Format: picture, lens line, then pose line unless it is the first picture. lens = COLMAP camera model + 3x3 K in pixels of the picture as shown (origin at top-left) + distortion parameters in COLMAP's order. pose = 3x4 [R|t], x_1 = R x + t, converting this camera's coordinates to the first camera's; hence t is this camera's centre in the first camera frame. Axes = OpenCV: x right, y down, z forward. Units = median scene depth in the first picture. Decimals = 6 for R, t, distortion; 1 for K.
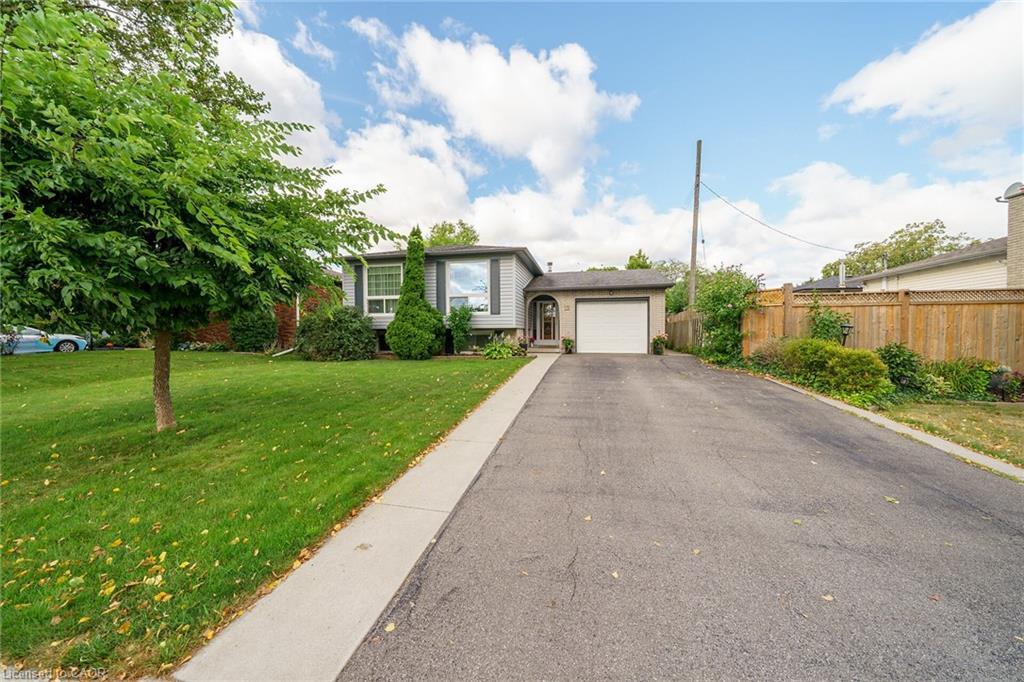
lens RADIAL K [[345.8, 0, 512.4], [0, 345.8, 345.5], [0, 0, 1]] dist [-0.000298, 0.000001]
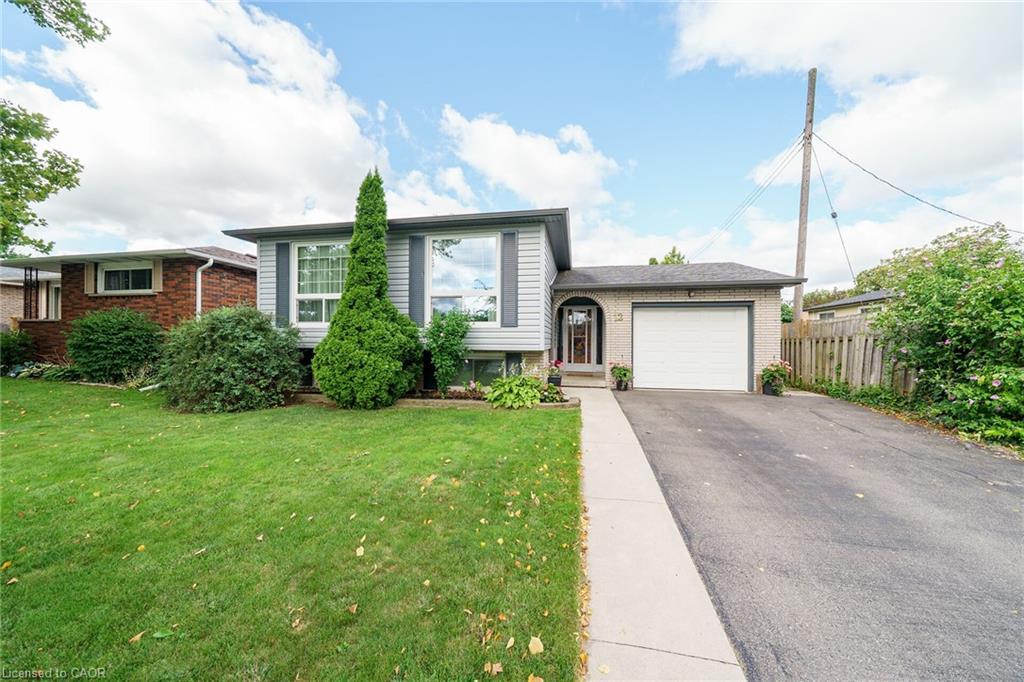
lens RADIAL K [[352.8, 0, 514.9], [0, 352.8, 342.9], [0, 0, 1]] dist [-0.006031, 0.000099]
pose [[0.999726, 0.009673, 0.021320, -0.051848], [-0.008982, 0.999439, -0.032257, -0.044337], [-0.021620, 0.032056, 0.999252, 0.411699]]
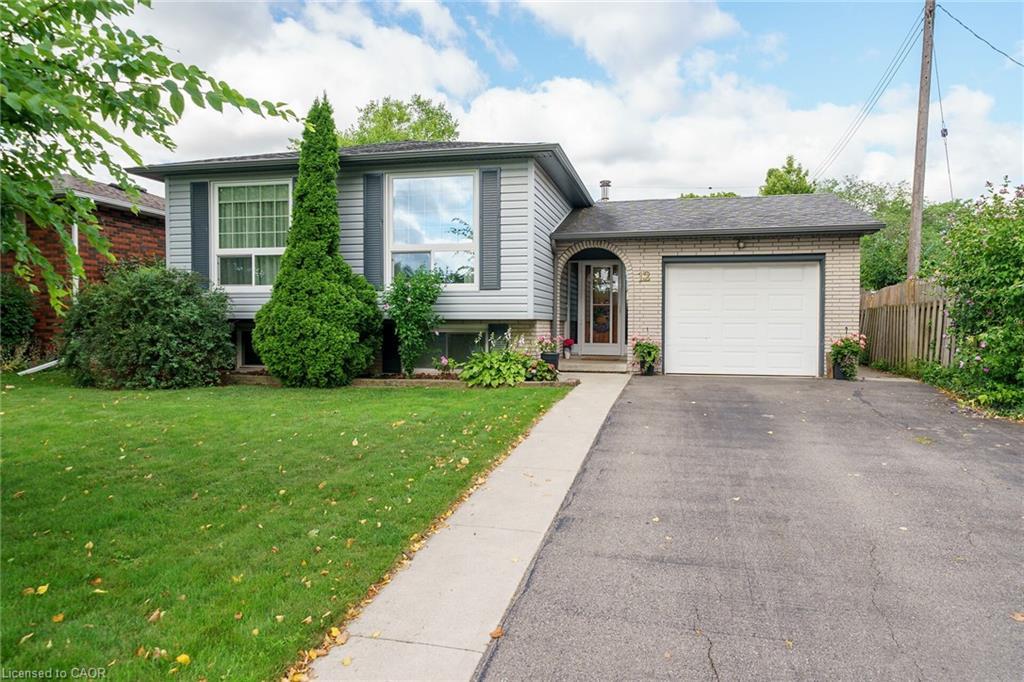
lens RADIAL K [[684.5, 0, 512.0], [0, 684.5, 341.0], [0, 0, 1]] dist [-0.000244, 0.000271]
pose [[0.999770, 0.007361, -0.020138, -0.000843], [-0.007564, 0.999921, -0.010058, -0.012601], [0.020062, 0.010208, 0.999747, 0.088525]]
